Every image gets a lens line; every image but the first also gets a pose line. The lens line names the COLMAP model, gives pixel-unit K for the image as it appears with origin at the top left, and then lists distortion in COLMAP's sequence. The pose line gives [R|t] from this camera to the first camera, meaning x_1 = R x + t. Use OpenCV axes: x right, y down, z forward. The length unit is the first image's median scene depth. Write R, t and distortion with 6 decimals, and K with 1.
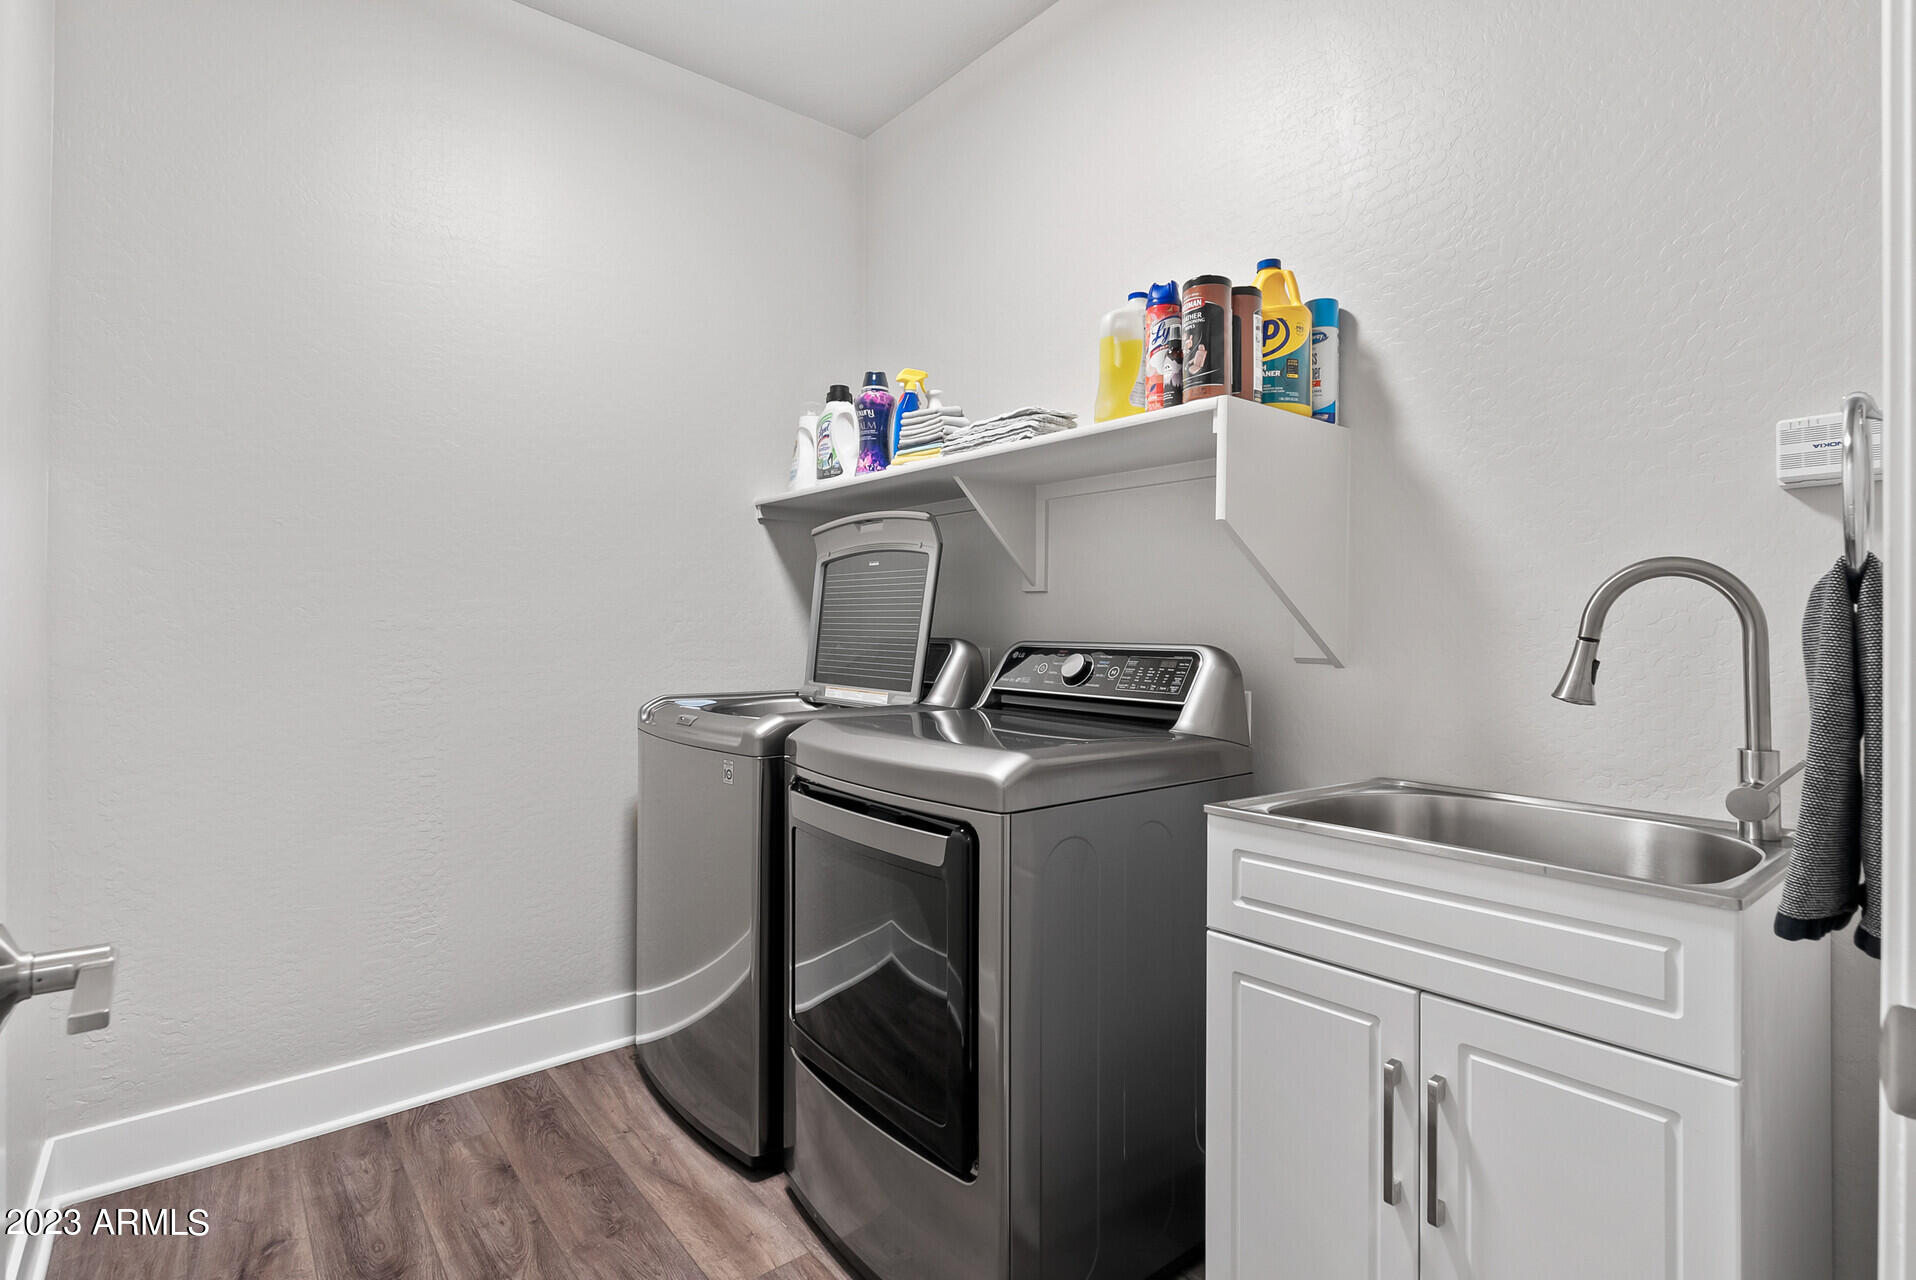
lens RADIAL K [[931.5, 0, 967.6], [0, 931.5, 629.4], [0, 0, 1]] dist [-0.004228, -0.001517]
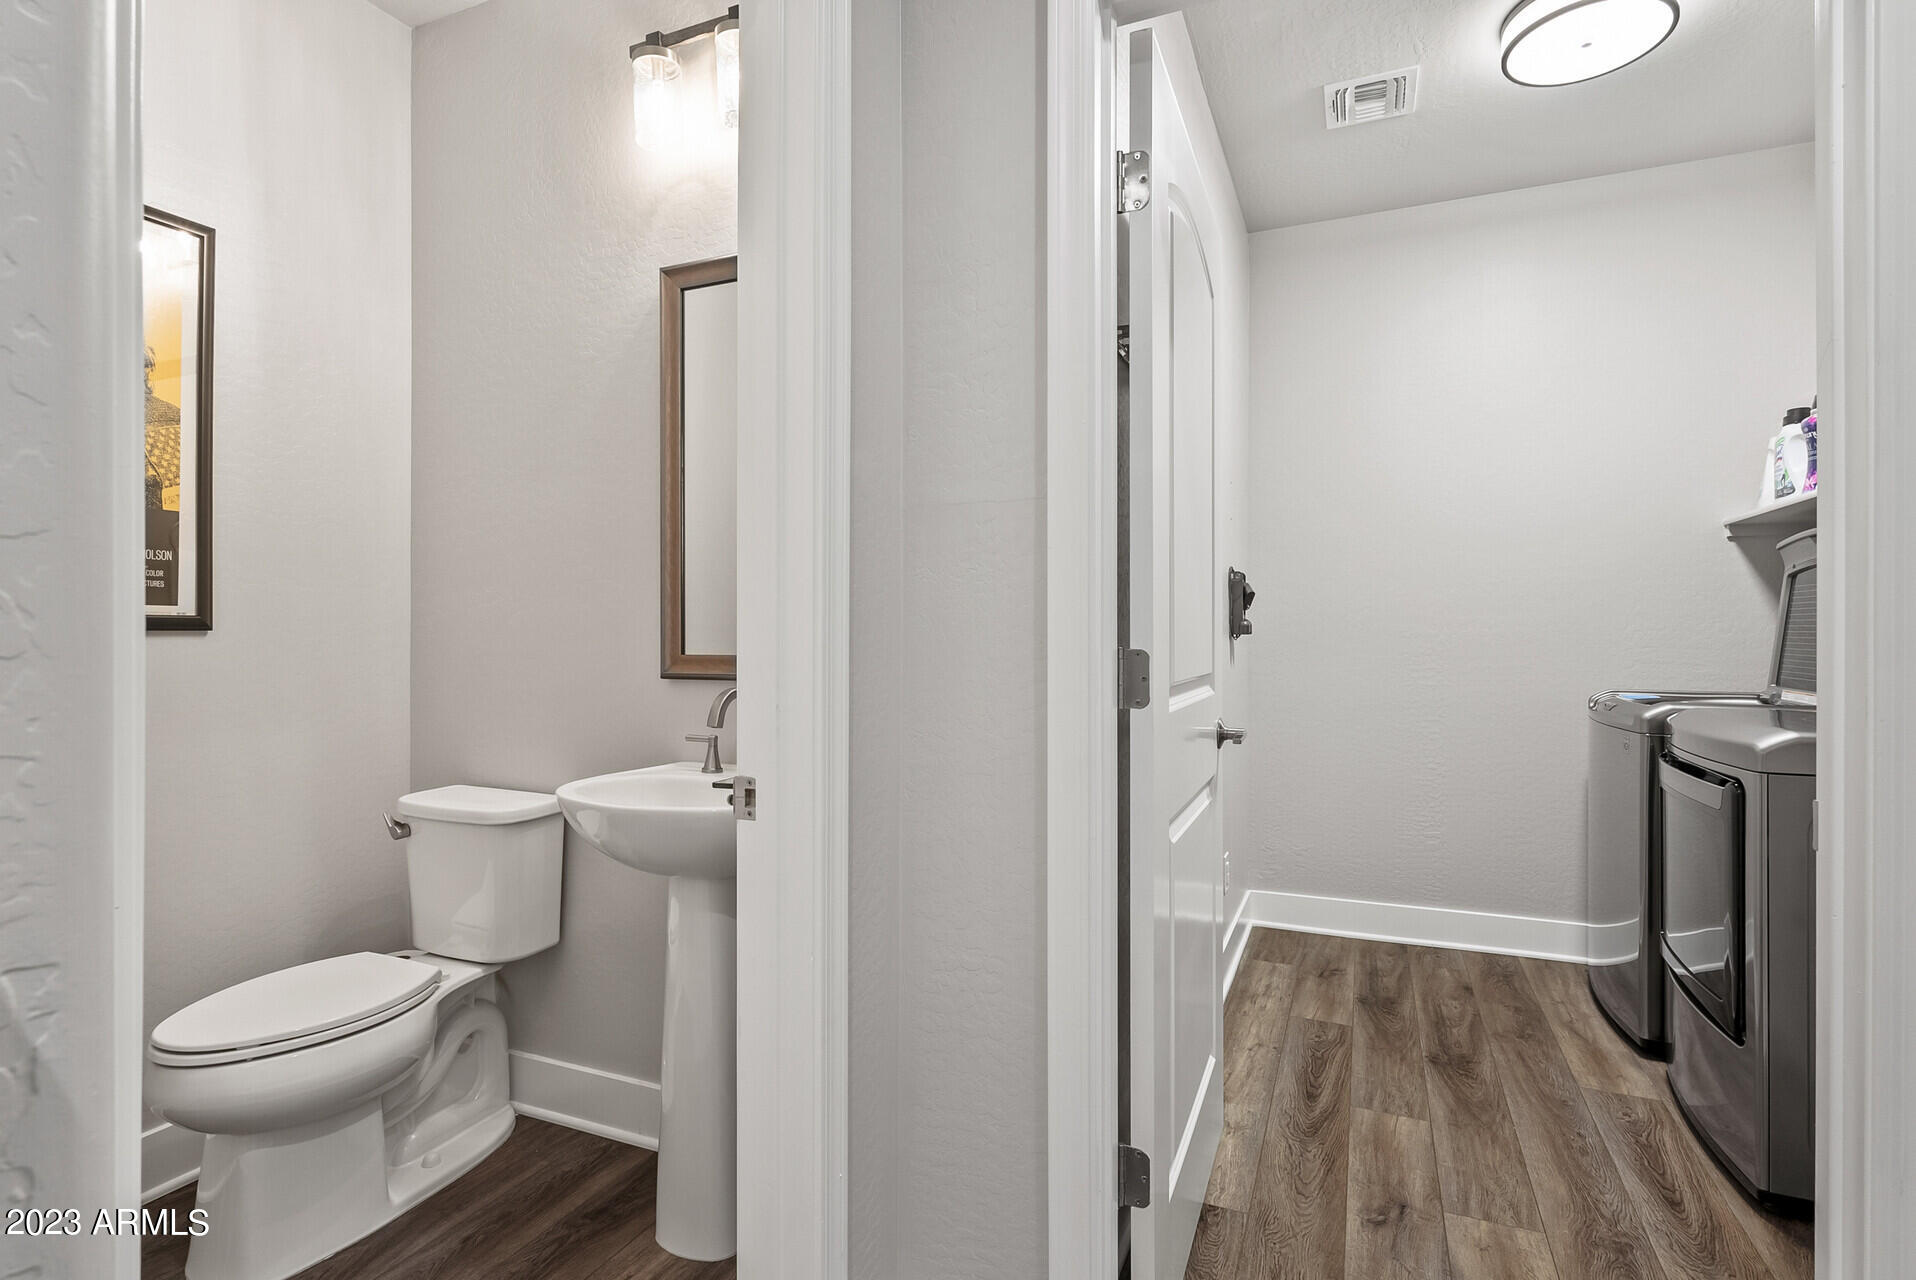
lens RADIAL K [[931.5, 0, 967.6], [0, 931.5, 629.4], [0, 0, 1]] dist [-0.004228, -0.001517]
pose [[0.459487, -0.008021, -0.888149, 0.477182], [-0.000690, 0.999956, -0.009388, 0.002455], [0.888184, 0.004926, 0.459461, -0.430195]]
